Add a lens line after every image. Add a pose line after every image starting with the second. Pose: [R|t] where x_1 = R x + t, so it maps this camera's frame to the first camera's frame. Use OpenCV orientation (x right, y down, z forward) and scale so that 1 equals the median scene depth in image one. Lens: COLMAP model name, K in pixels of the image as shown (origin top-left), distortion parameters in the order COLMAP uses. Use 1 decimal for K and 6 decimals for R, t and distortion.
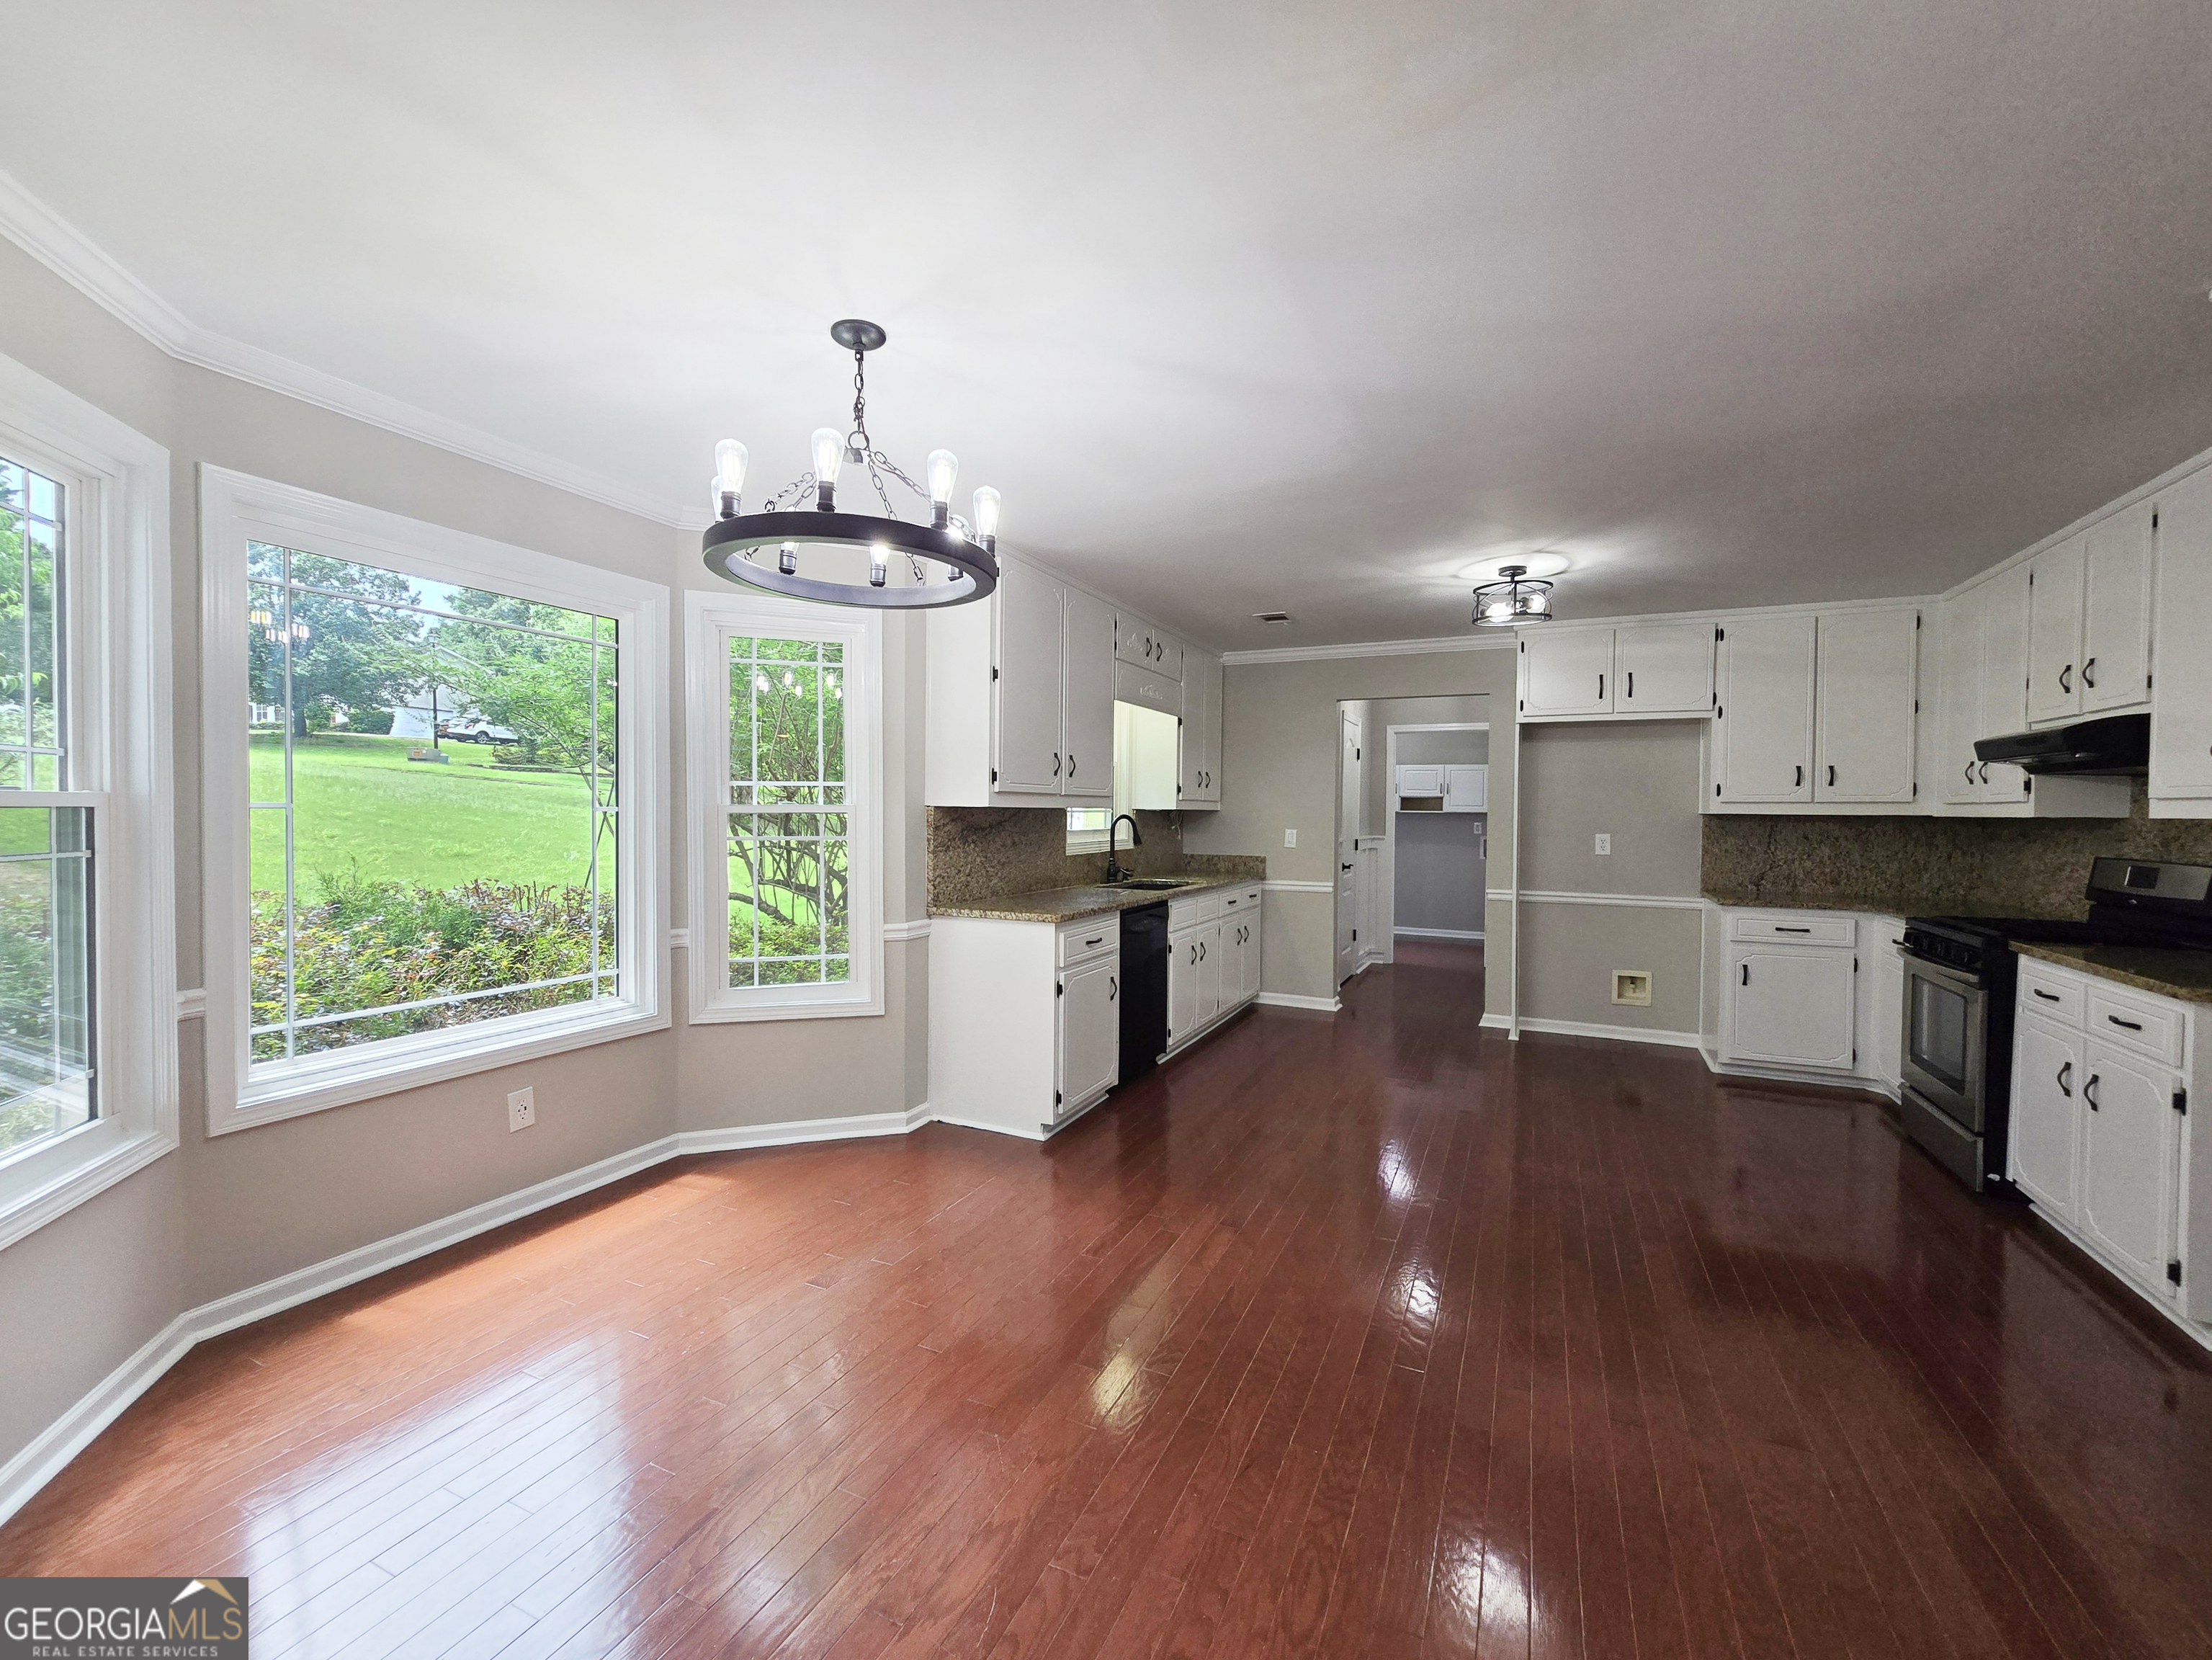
lens RADIAL K [[915.0, 0, 1086.6], [0, 915.0, 832.4], [0, 0, 1]] dist [-0.008422, -0.000555]
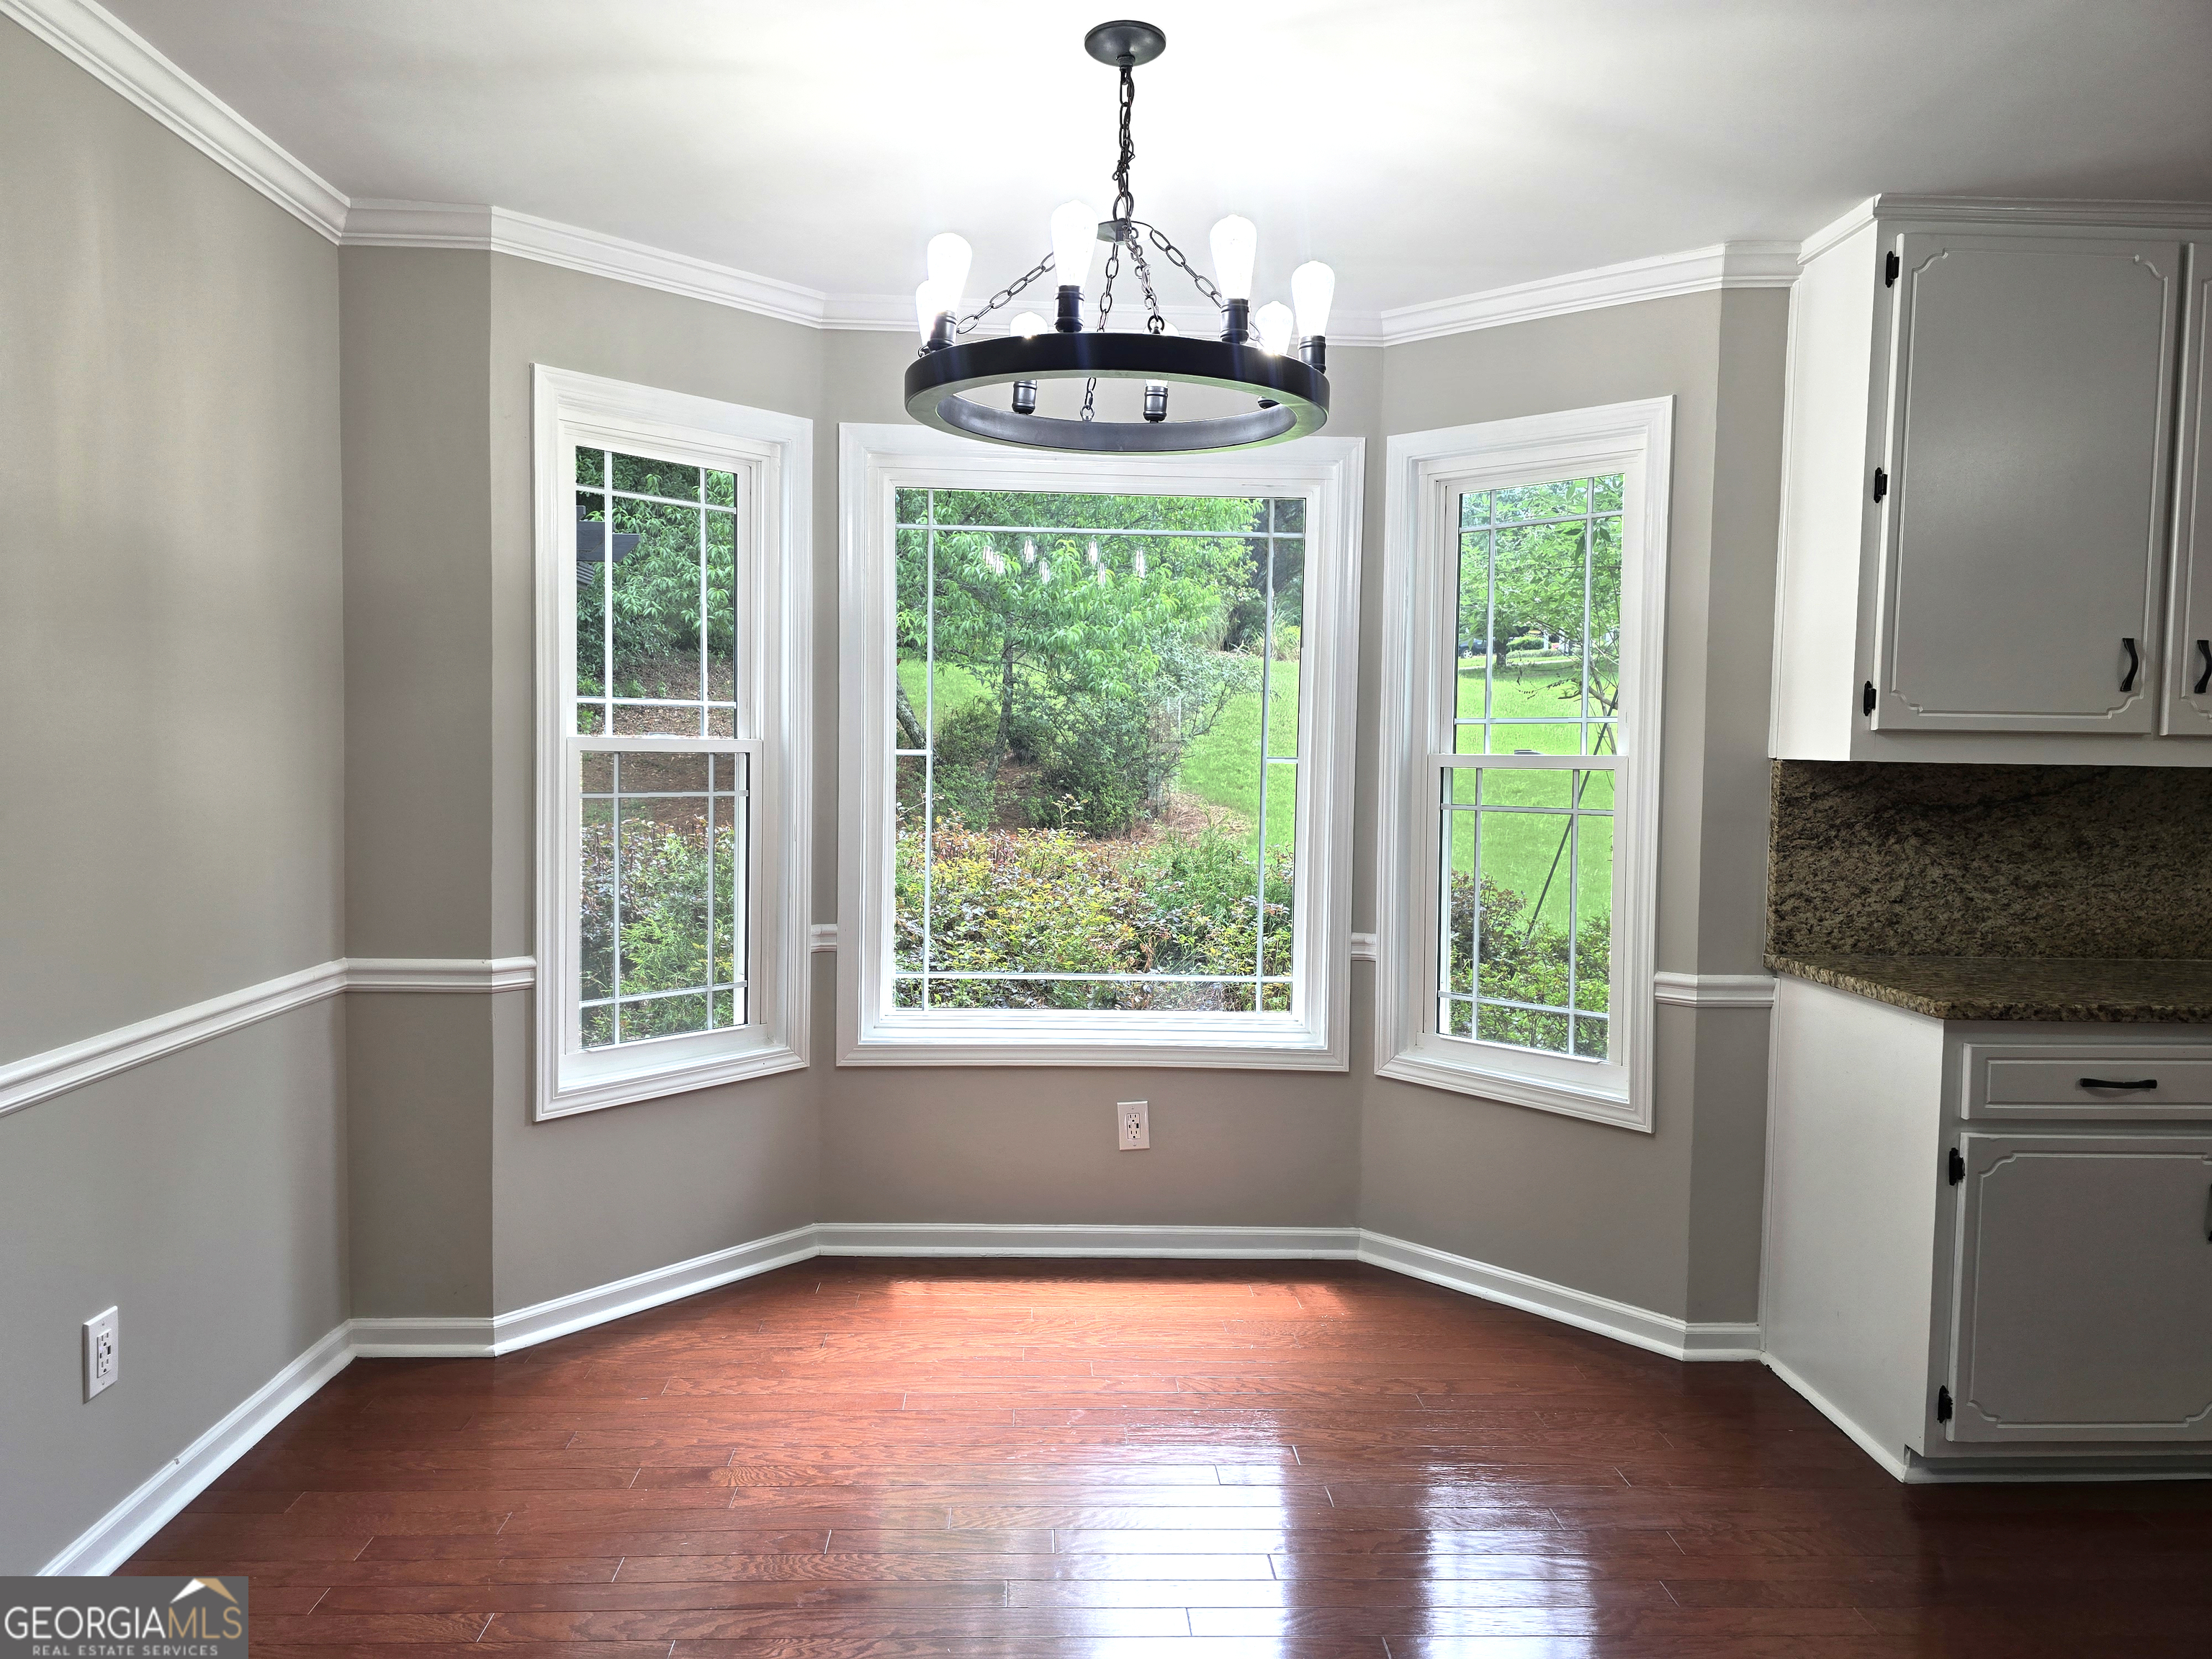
lens RADIAL K [[1480.9, 0, 1096.3], [0, 1480.9, 819.8], [0, 0, 1]] dist [0.050115, -0.045454]
pose [[0.466609, 0.045106, -0.883313, 0.379140], [-0.032524, 0.998898, 0.033828, -0.009937], [0.883865, 0.012944, 0.467562, 0.251192]]
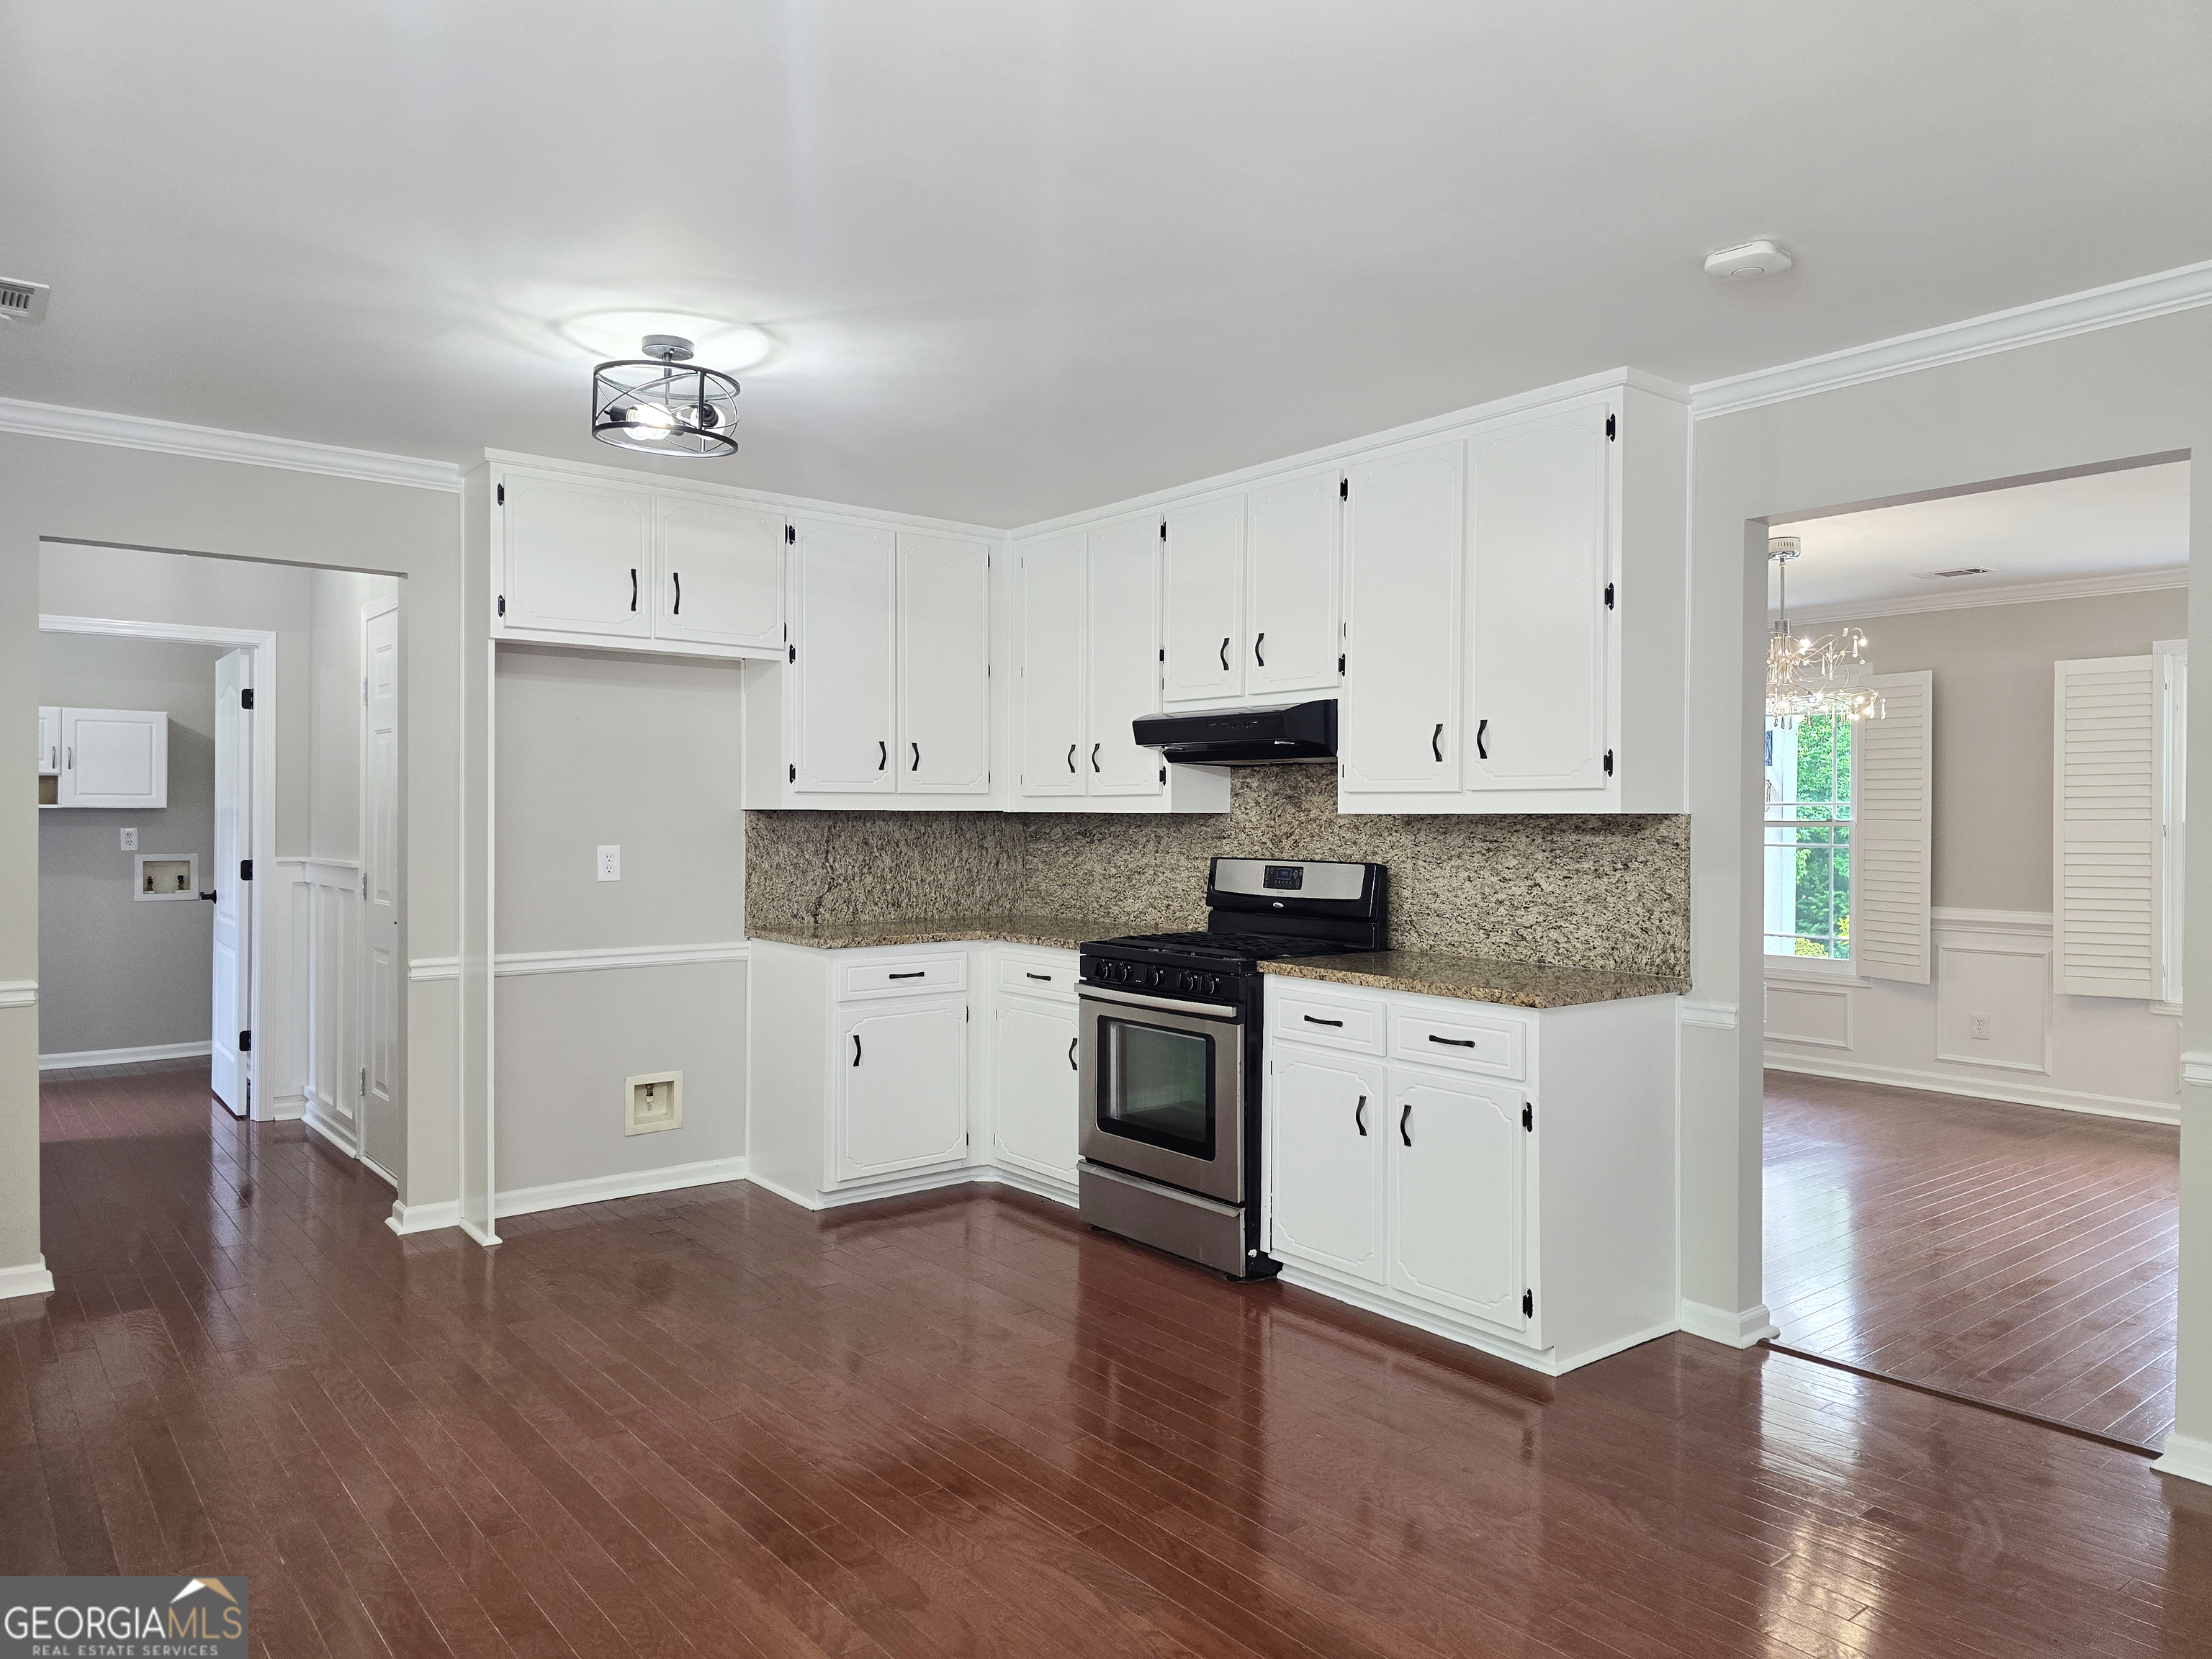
lens RADIAL K [[1480.9, 0, 1098.7], [0, 1480.9, 814.5], [0, 0, 1]] dist [0.050115, -0.045454]
pose [[0.421954, -0.007172, 0.906589, -0.211595], [0.020684, 0.999785, -0.001717, -0.012682], [-0.906381, 0.019476, 0.422012, 0.429660]]
